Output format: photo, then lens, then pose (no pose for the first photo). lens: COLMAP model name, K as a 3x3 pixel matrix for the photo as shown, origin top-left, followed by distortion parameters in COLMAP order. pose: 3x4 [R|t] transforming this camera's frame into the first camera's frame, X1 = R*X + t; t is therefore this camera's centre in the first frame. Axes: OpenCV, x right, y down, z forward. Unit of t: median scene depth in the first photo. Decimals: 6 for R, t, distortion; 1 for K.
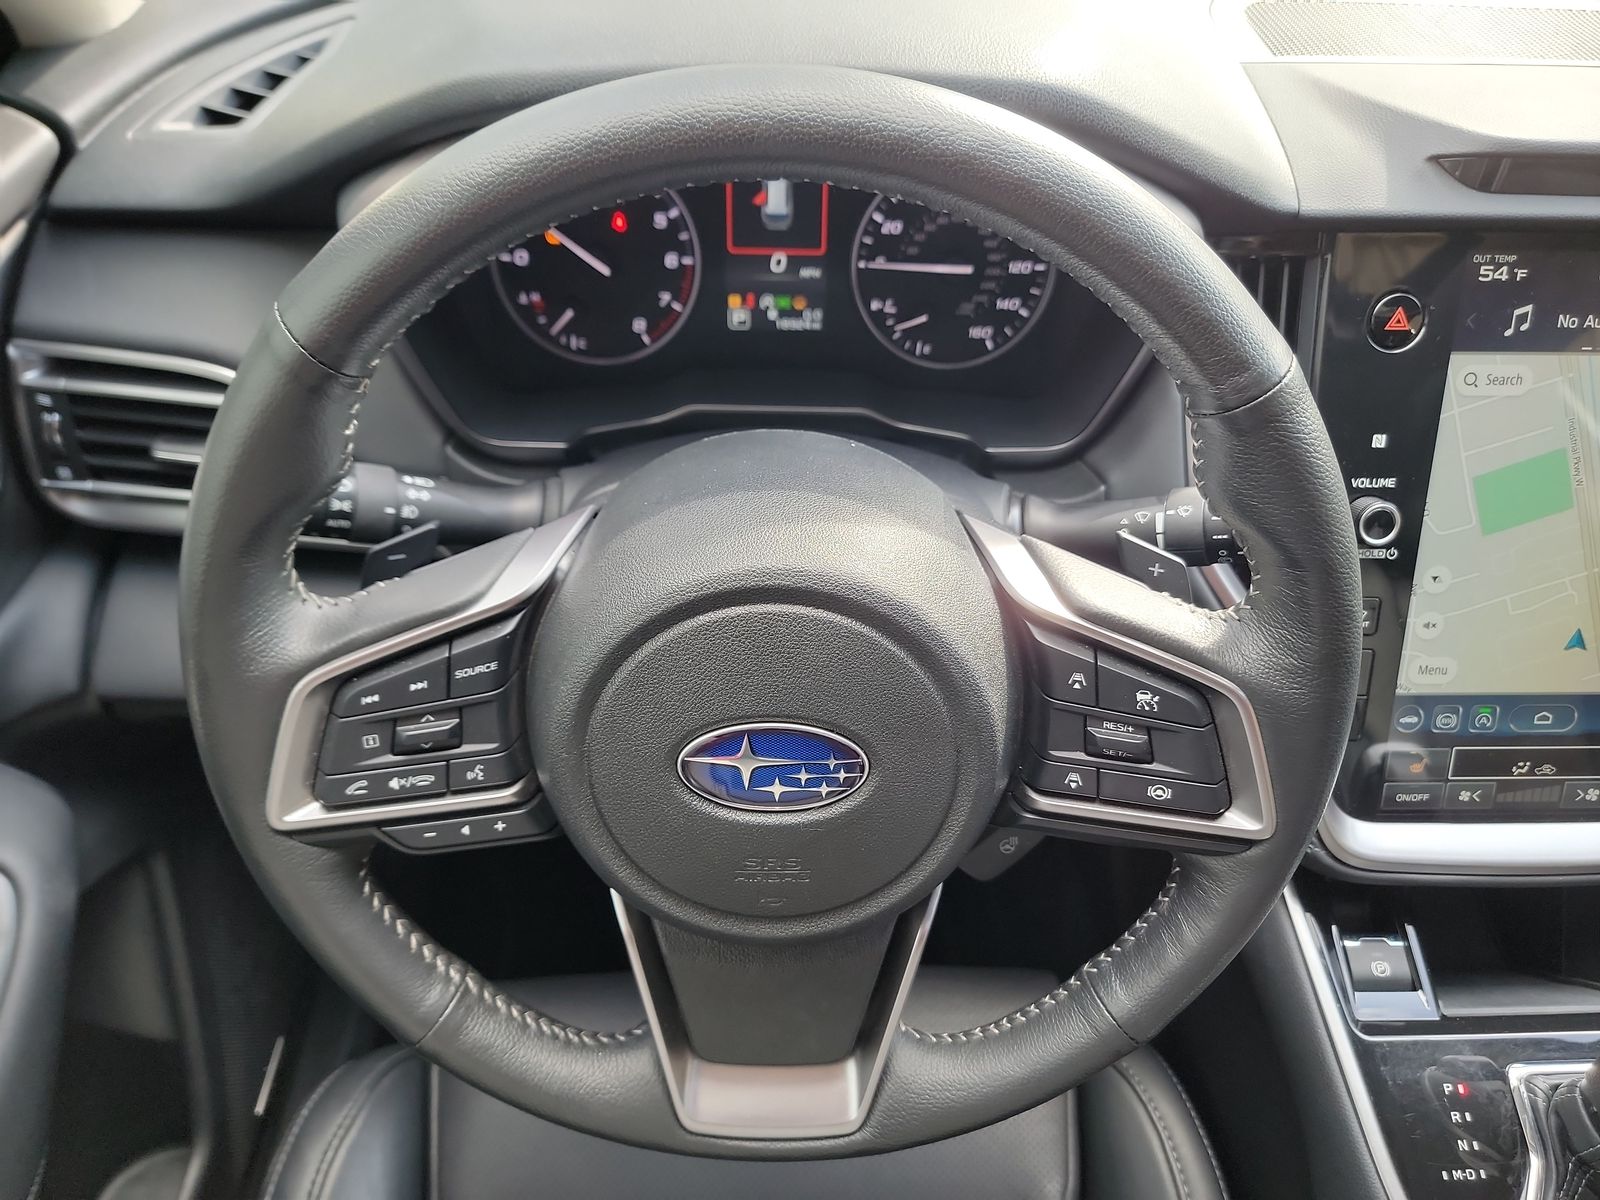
lens RADIAL K [[1128.4, 0, 814.9], [0, 1128.4, 633.9], [0, 0, 1]] dist [0.018533, -0.031019]
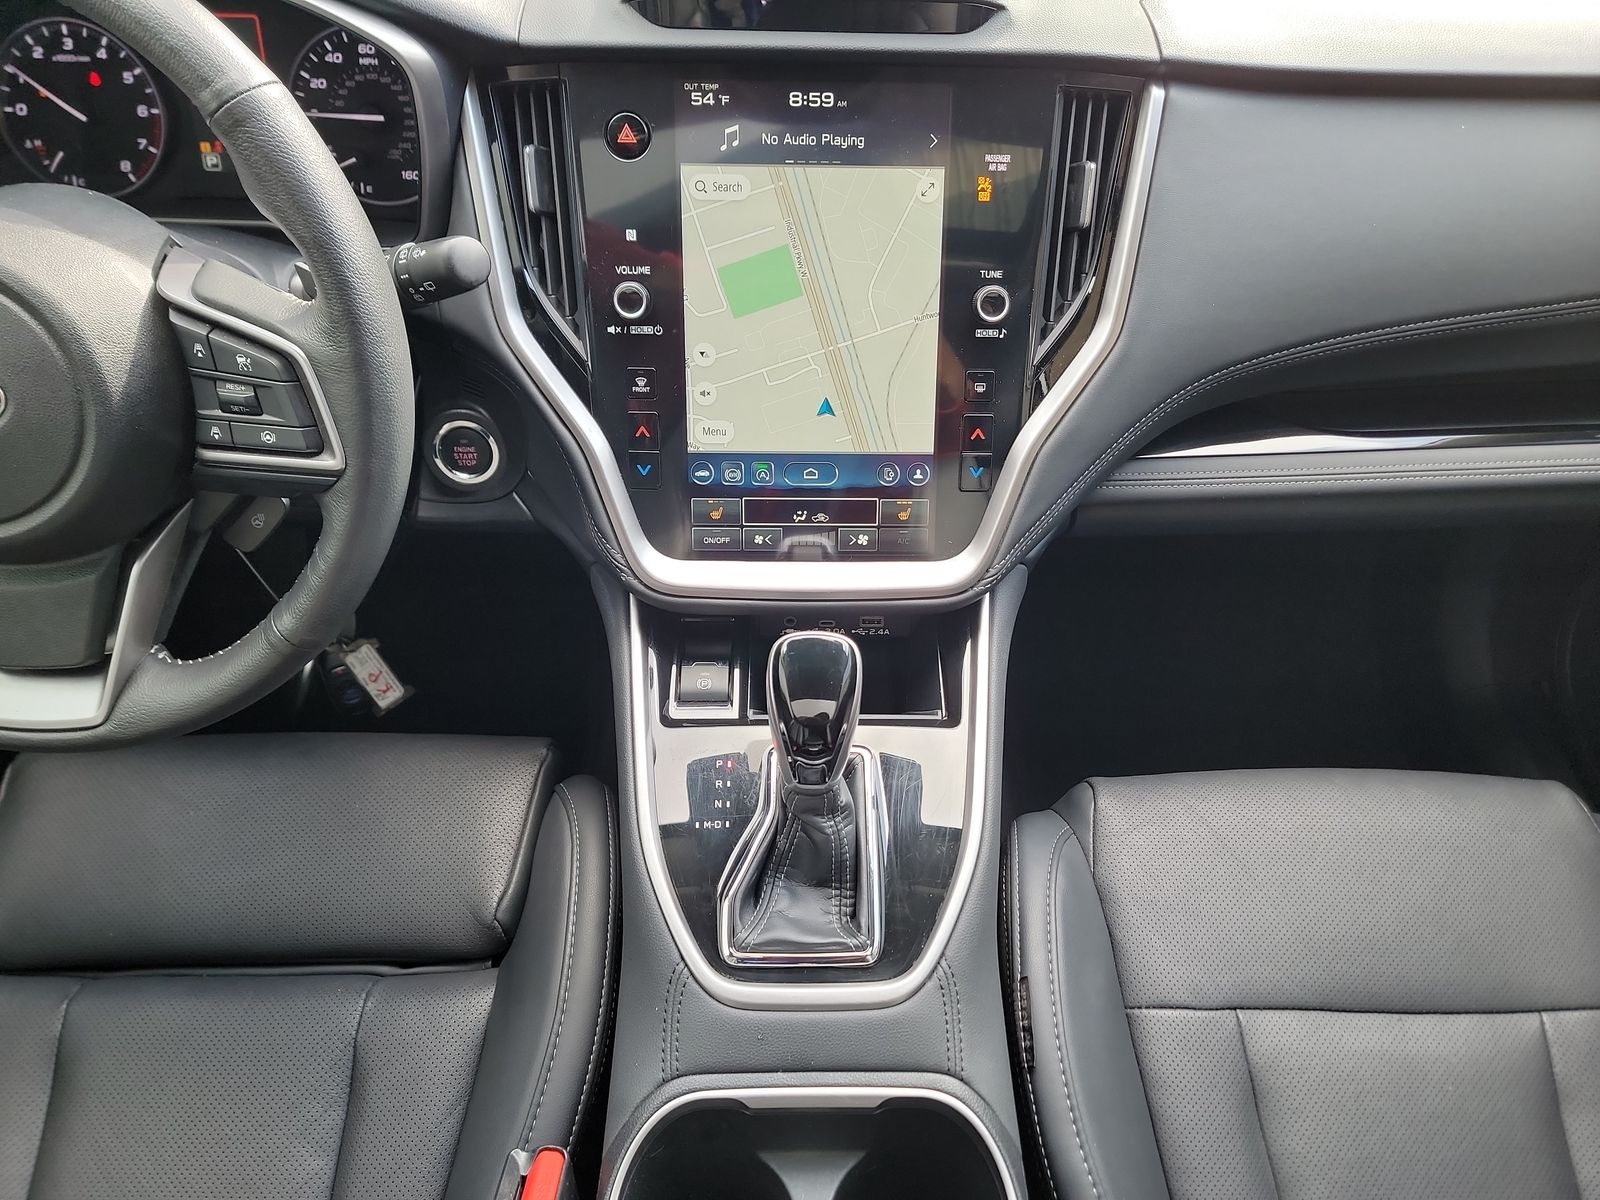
lens RADIAL K [[1128.4, 0, 925.6], [0, 1128.4, 667.4], [0, 0, 1]] dist [0.018533, -0.031019]
pose [[0.999873, 0.004749, 0.015234, 0.744866], [-0.004658, 0.999971, -0.005971, 0.292243], [-0.015261, 0.005900, 0.999866, -0.244041]]
